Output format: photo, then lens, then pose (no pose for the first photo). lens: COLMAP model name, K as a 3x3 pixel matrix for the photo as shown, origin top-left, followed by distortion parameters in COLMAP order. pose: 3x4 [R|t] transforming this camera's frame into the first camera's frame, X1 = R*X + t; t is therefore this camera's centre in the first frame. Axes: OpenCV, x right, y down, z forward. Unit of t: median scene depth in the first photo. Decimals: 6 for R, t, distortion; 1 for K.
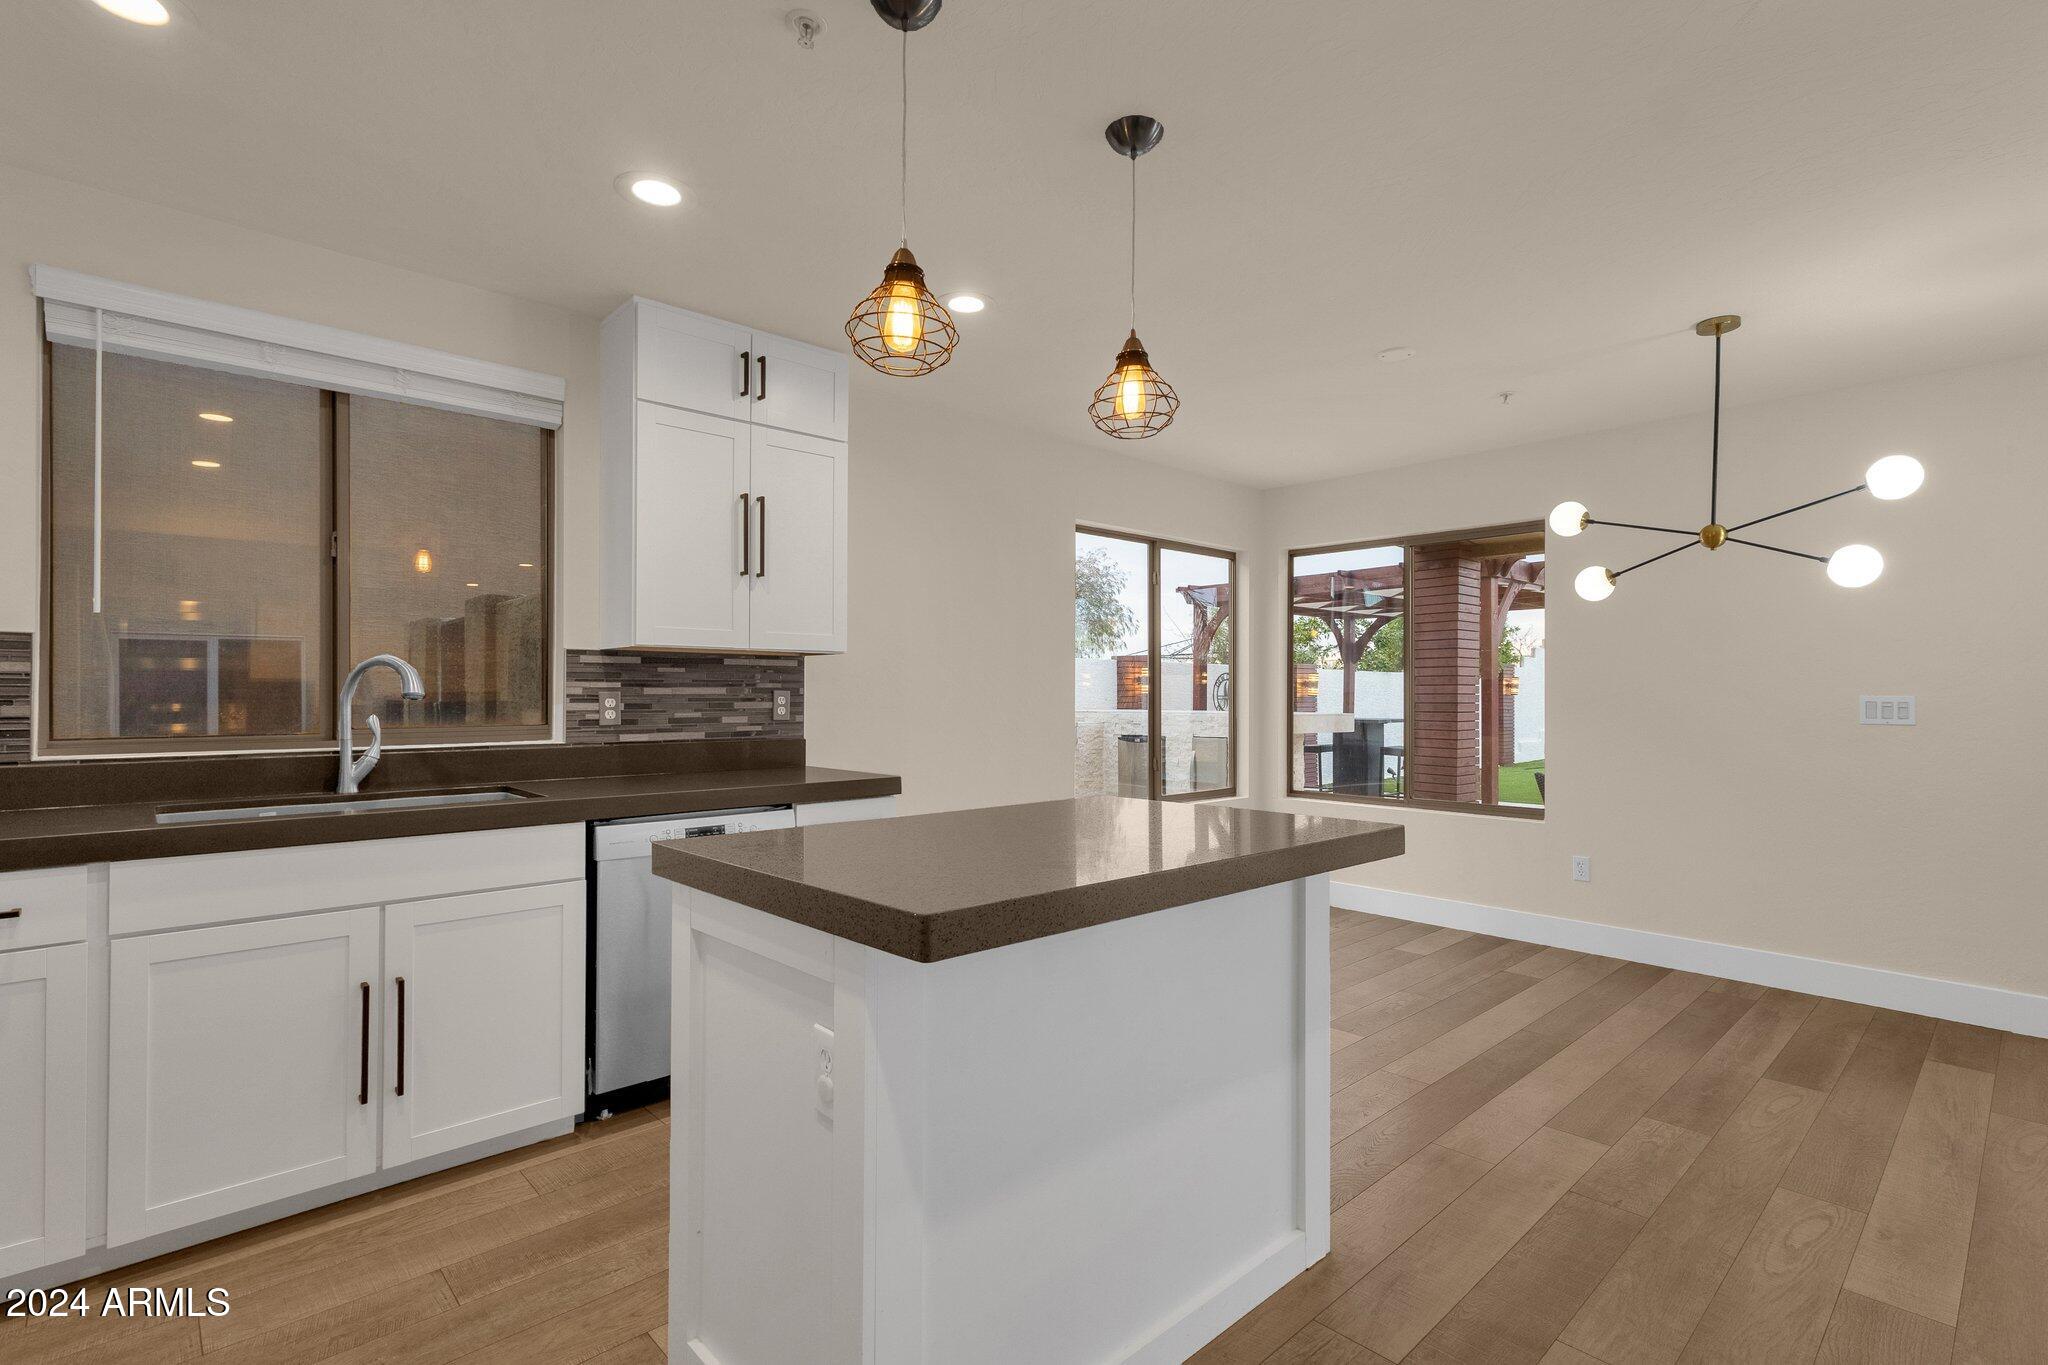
lens RADIAL K [[954.7, 0, 1034.6], [0, 954.7, 681.9], [0, 0, 1]] dist [0.002487, 0.001489]
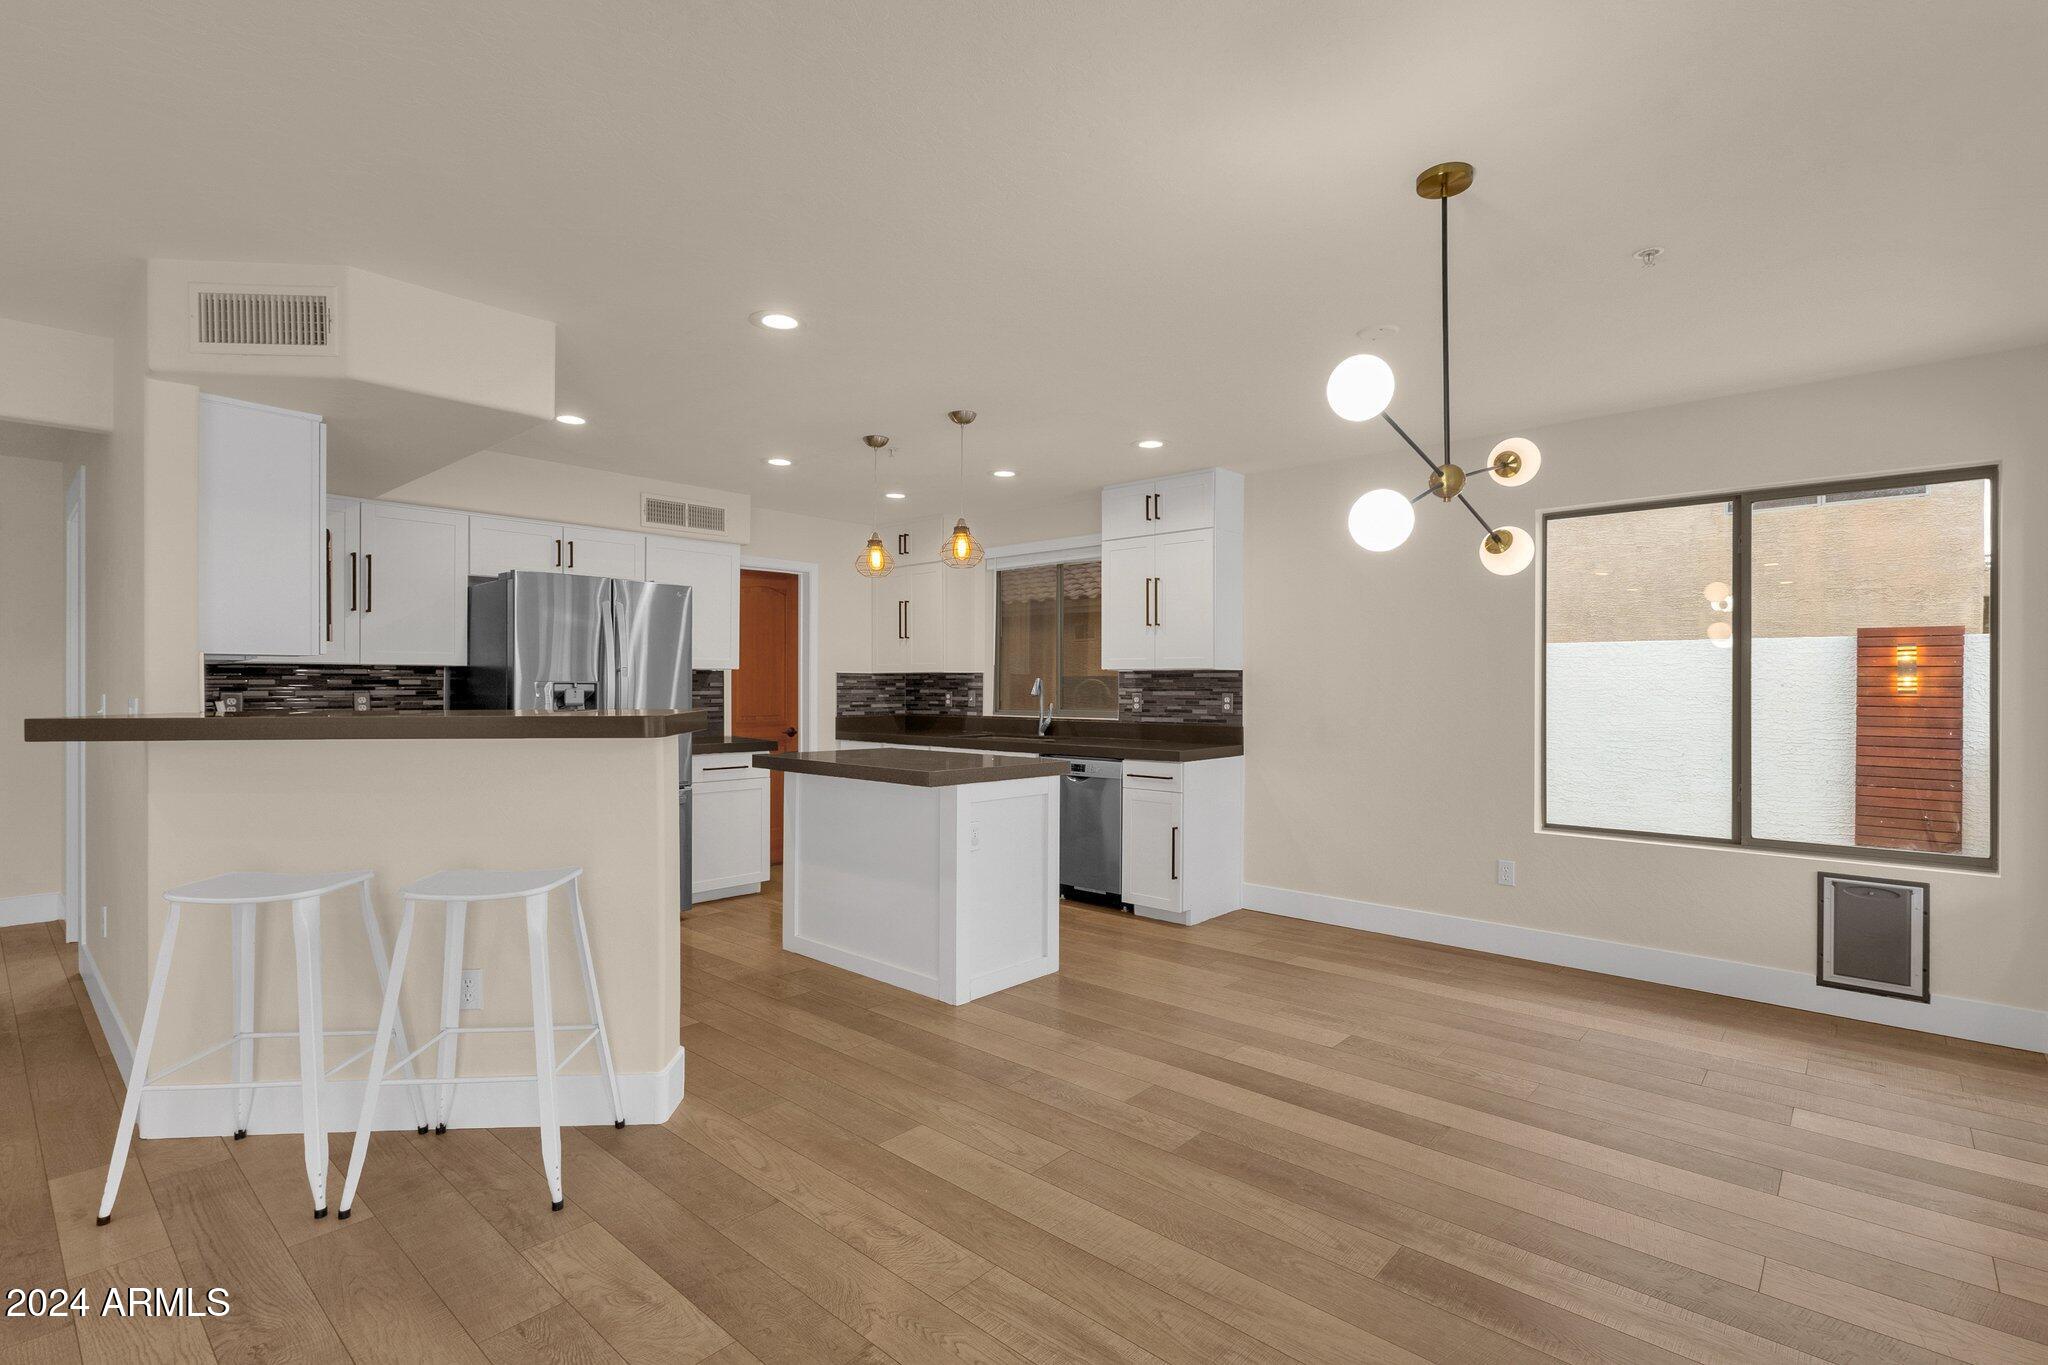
lens RADIAL K [[957.3, 0, 1023.1], [0, 957.3, 686.2], [0, 0, 1]] dist [-0.001494, 0.006822]
pose [[0.085782, 0.000865, -0.996314, 1.317375], [0.011109, 0.999937, 0.001824, -0.009310], [0.996252, -0.011225, 0.085767, 0.601551]]
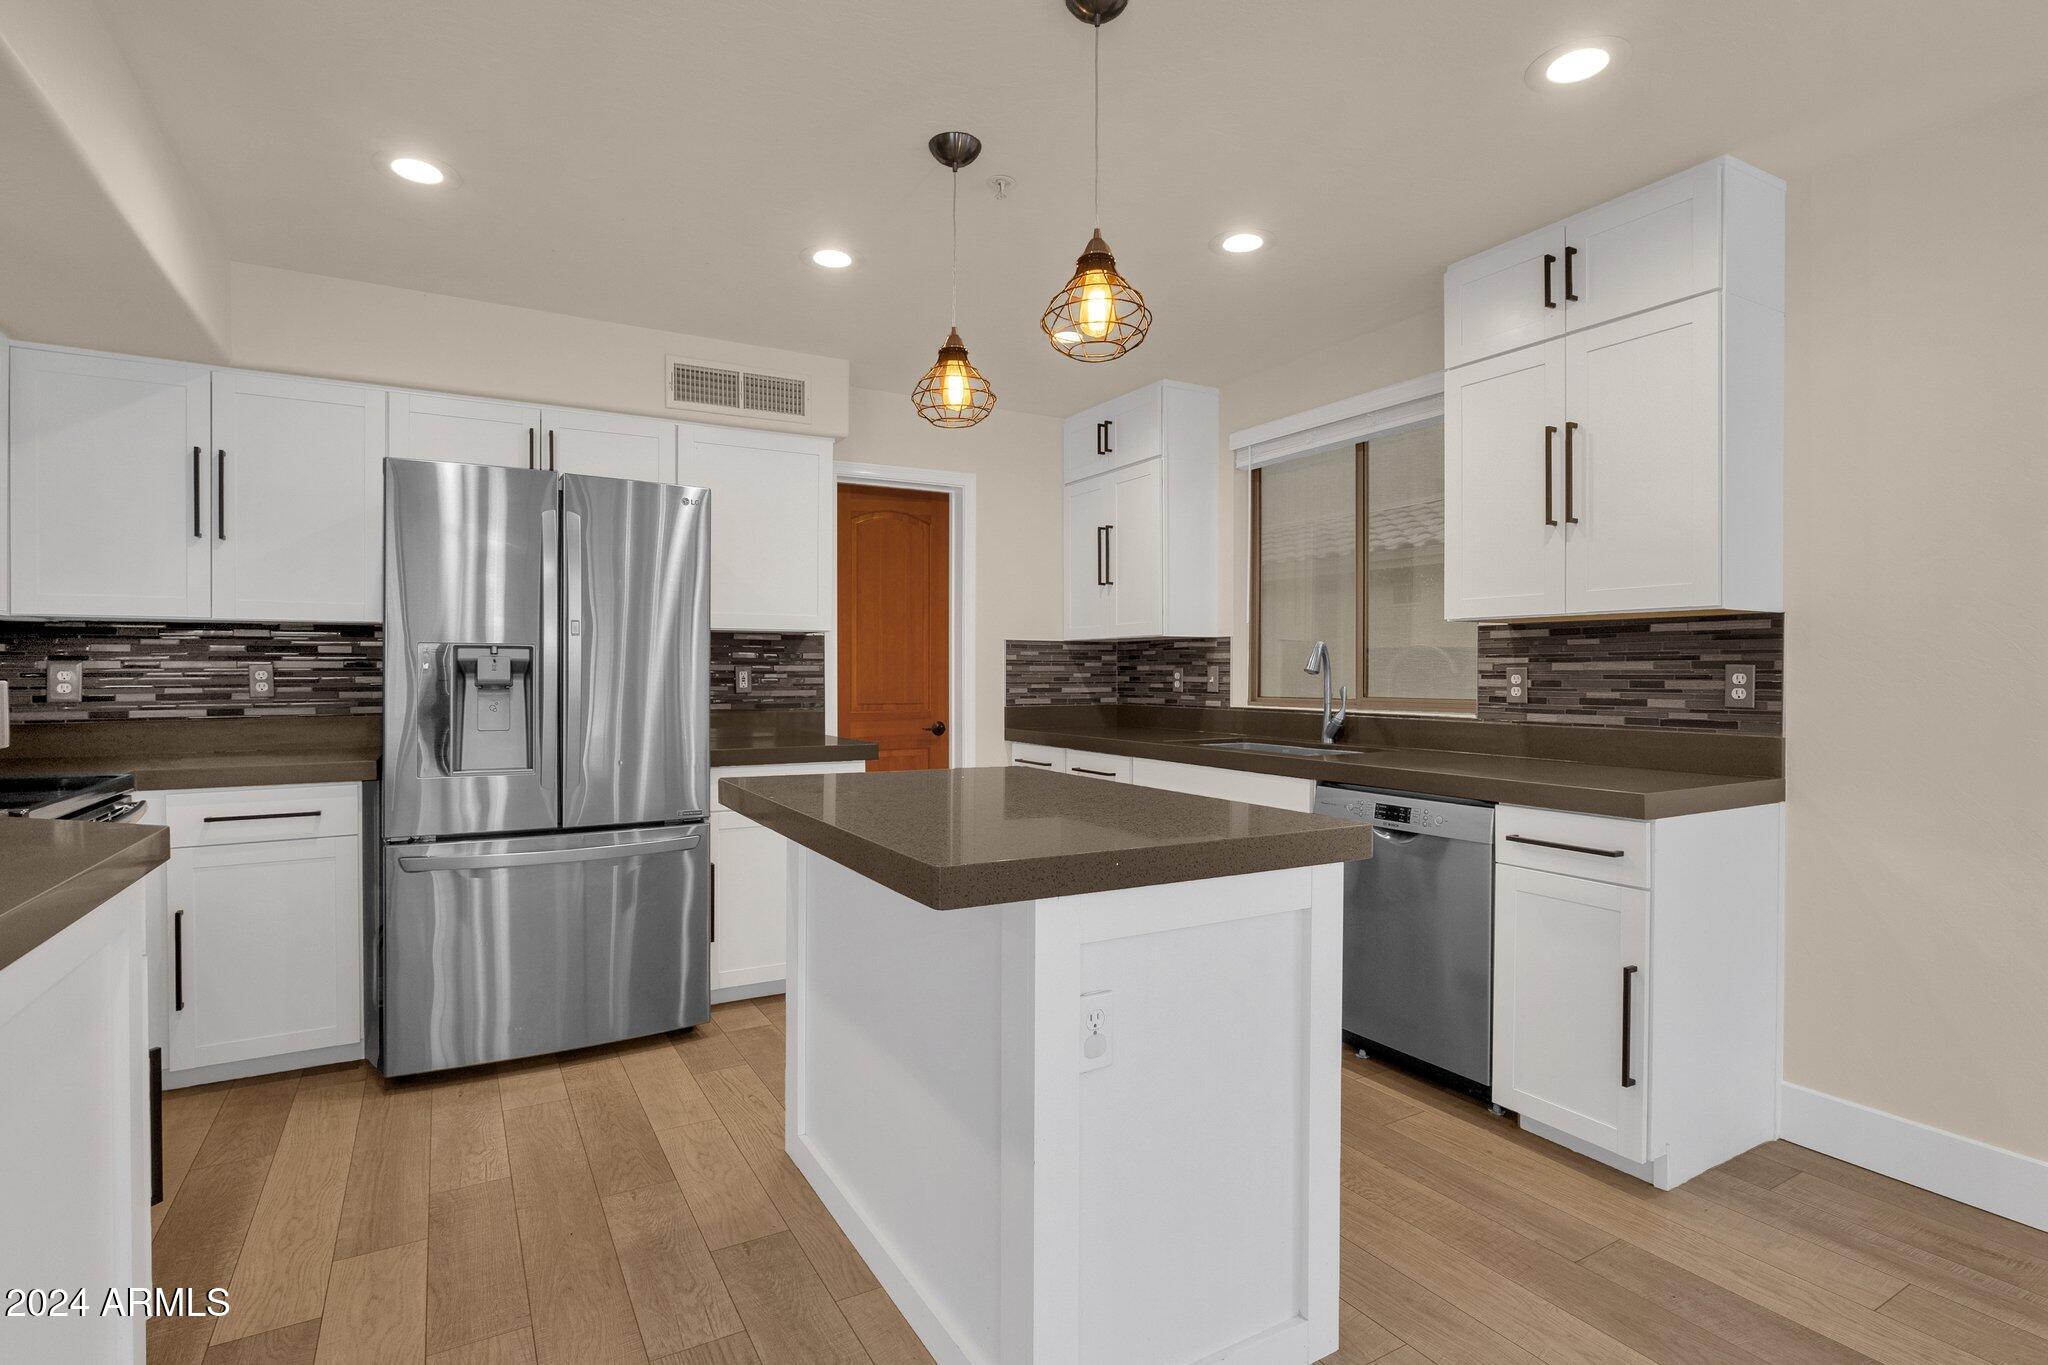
lens RADIAL K [[992.3, 0, 1006.2], [0, 992.3, 673.9], [0, 0, 1]] dist [-0.009636, -0.000072]
pose [[-0.232330, 0.001405, -0.972636, 0.606152], [0.011343, 0.999935, -0.001265, 0.011487], [0.972571, -0.011326, -0.232331, 0.707582]]
